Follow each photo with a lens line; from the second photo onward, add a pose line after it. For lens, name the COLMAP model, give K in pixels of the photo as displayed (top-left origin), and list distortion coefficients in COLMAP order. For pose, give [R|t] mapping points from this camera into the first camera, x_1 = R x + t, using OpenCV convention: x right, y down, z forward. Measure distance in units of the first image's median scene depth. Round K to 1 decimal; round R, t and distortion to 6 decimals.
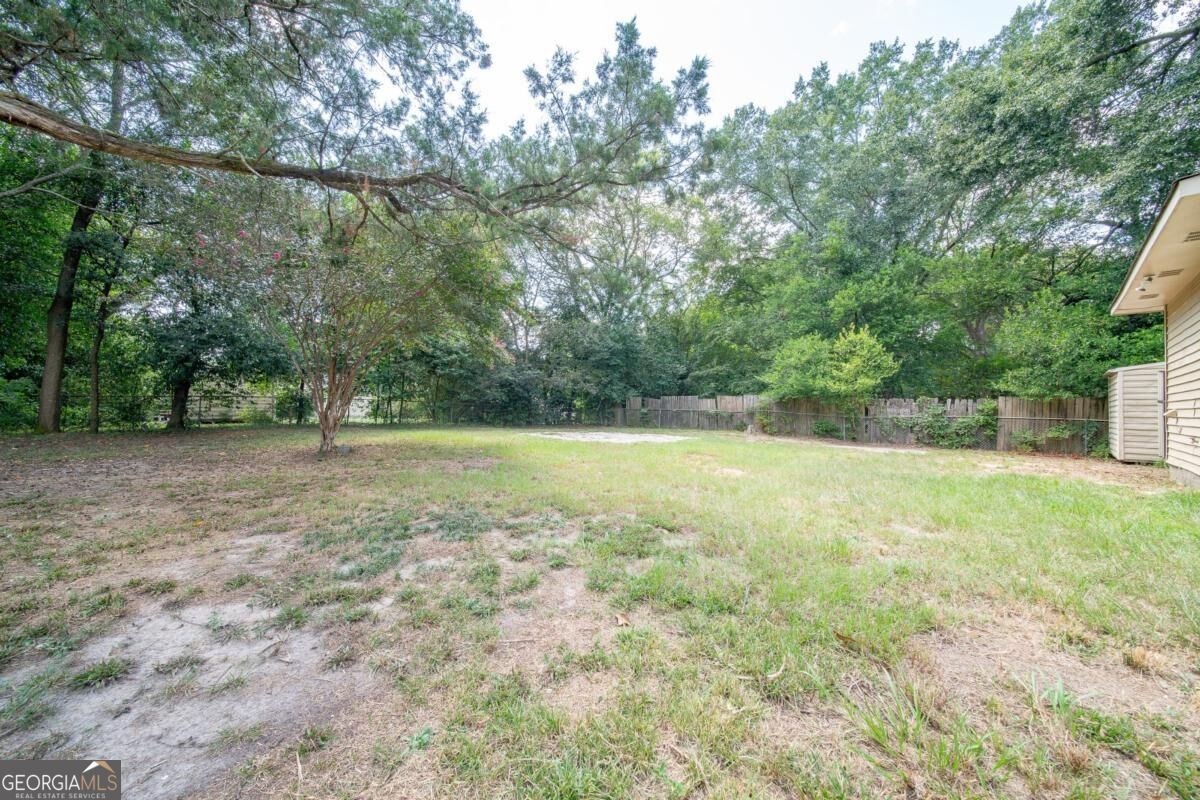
lens RADIAL K [[419.1, 0, 597.0], [0, 419.1, 401.5], [0, 0, 1]] dist [0.001526, -0.001478]
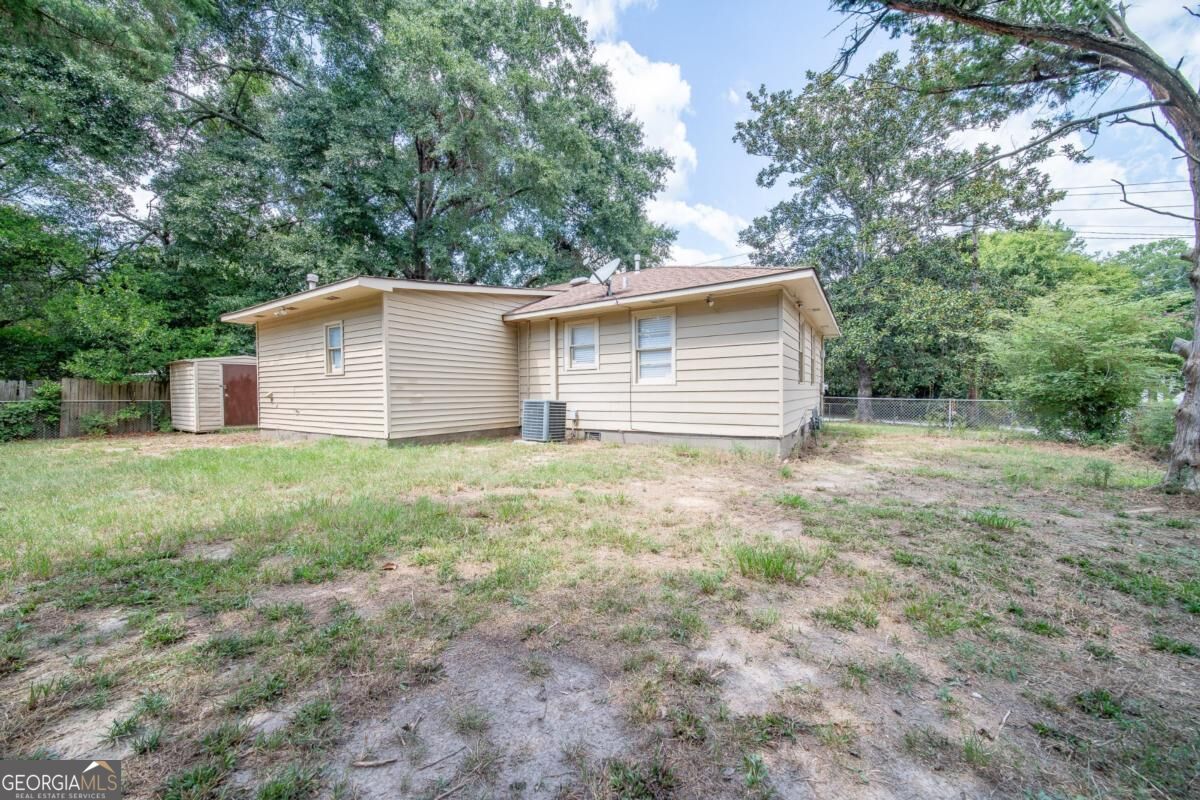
lens RADIAL K [[419.1, 0, 597.0], [0, 419.1, 401.5], [0, 0, 1]] dist [0.001526, -0.001478]
pose [[-0.257523, -0.033106, 0.965705, -0.219827], [-0.013913, 0.999436, 0.030552, -0.005359], [-0.966172, -0.005568, -0.257838, 0.119963]]
